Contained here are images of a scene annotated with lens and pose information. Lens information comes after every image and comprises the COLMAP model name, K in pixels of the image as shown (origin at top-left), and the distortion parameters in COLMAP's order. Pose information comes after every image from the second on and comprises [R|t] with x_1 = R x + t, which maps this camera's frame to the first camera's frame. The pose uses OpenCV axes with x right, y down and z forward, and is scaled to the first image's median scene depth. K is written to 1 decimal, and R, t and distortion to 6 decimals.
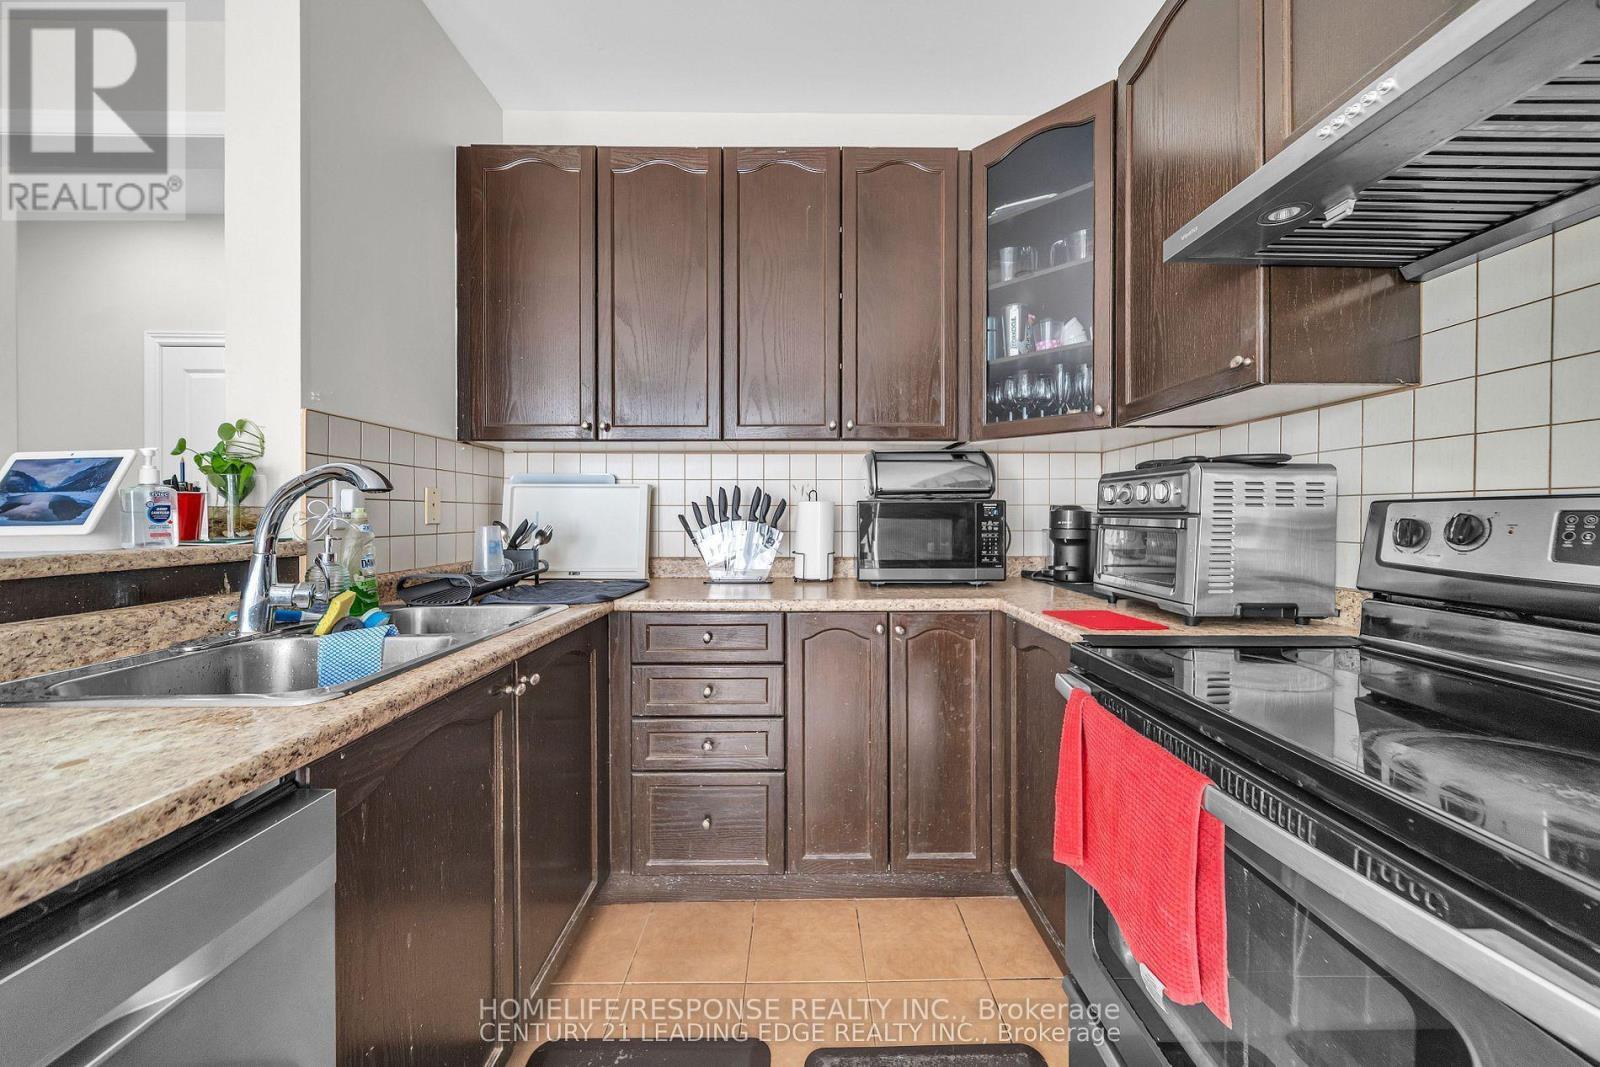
lens RADIAL K [[574.6, 0, 806.4], [0, 574.6, 515.4], [0, 0, 1]] dist [0.002368, 0.000181]
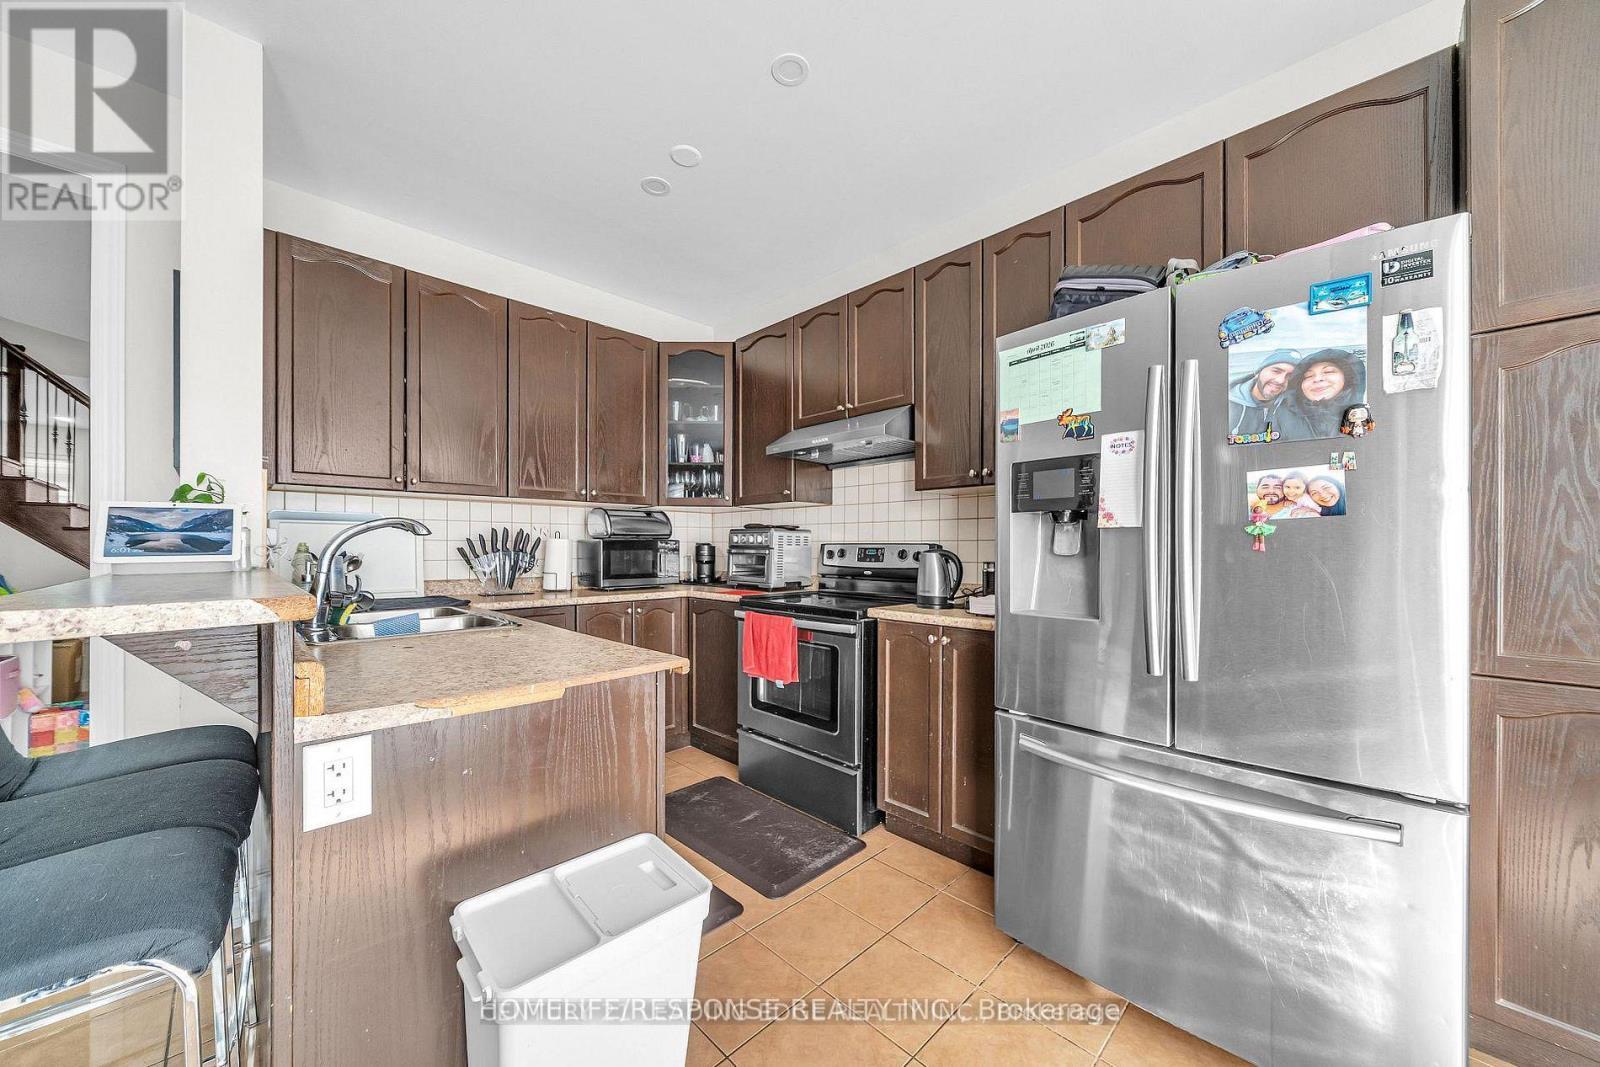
lens RADIAL K [[564.9, 0, 808.2], [0, 564.9, 539.9], [0, 0, 1]] dist [-0.000107, -0.000093]
pose [[0.712445, 0.011312, 0.701636, -0.730227], [-0.002373, 0.999903, -0.013711, -0.003705], [-0.701724, 0.008104, 0.712403, -0.675760]]
